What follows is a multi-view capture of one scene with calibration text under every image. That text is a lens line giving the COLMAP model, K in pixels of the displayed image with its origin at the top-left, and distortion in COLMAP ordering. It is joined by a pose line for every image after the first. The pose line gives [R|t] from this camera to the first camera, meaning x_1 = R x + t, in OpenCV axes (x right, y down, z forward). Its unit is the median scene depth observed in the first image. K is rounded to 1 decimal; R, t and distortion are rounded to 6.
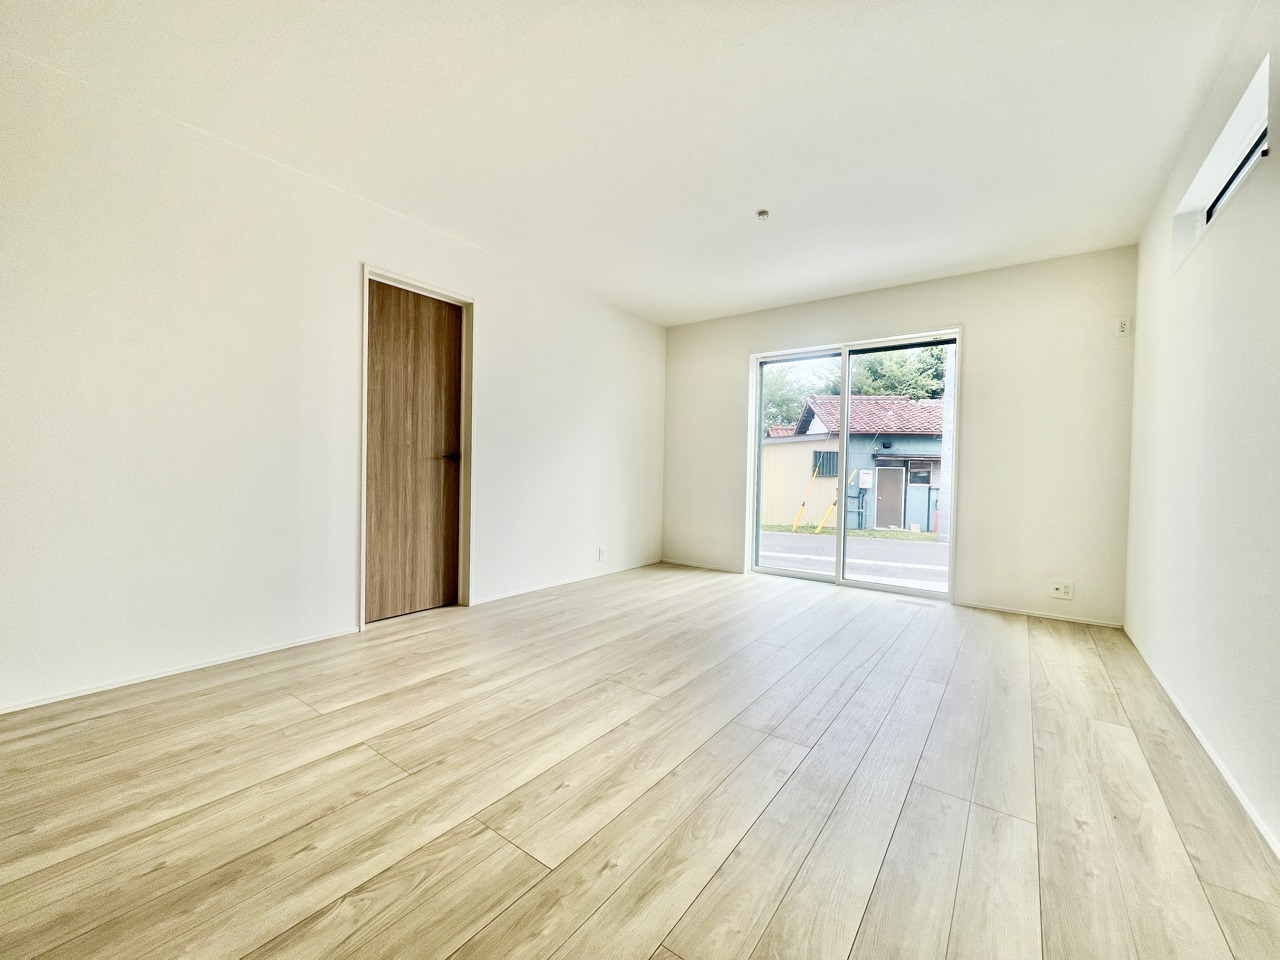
lens RADIAL K [[517.2, 0, 637.6], [0, 517.2, 478.3], [0, 0, 1]] dist [-0.001746, -0.000968]
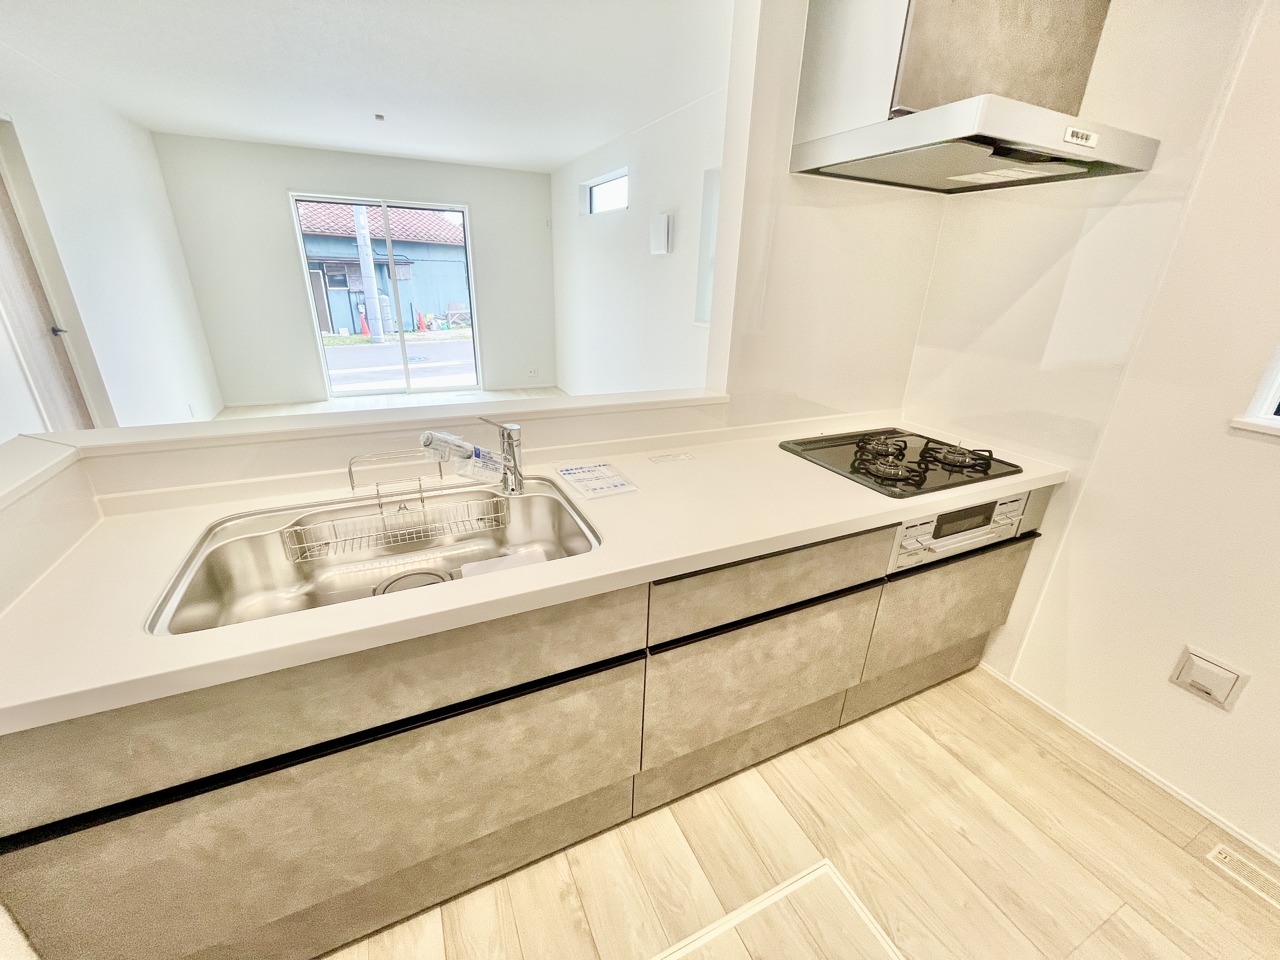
lens RADIAL K [[517.2, 0, 640.7], [0, 517.2, 478.6], [0, 0, 1]] dist [-0.001746, -0.000968]
pose [[0.468742, -0.332712, 0.818281, -0.145848], [-0.005489, 0.925239, 0.379345, -0.030817], [-0.883318, -0.182306, 0.431872, -0.052571]]
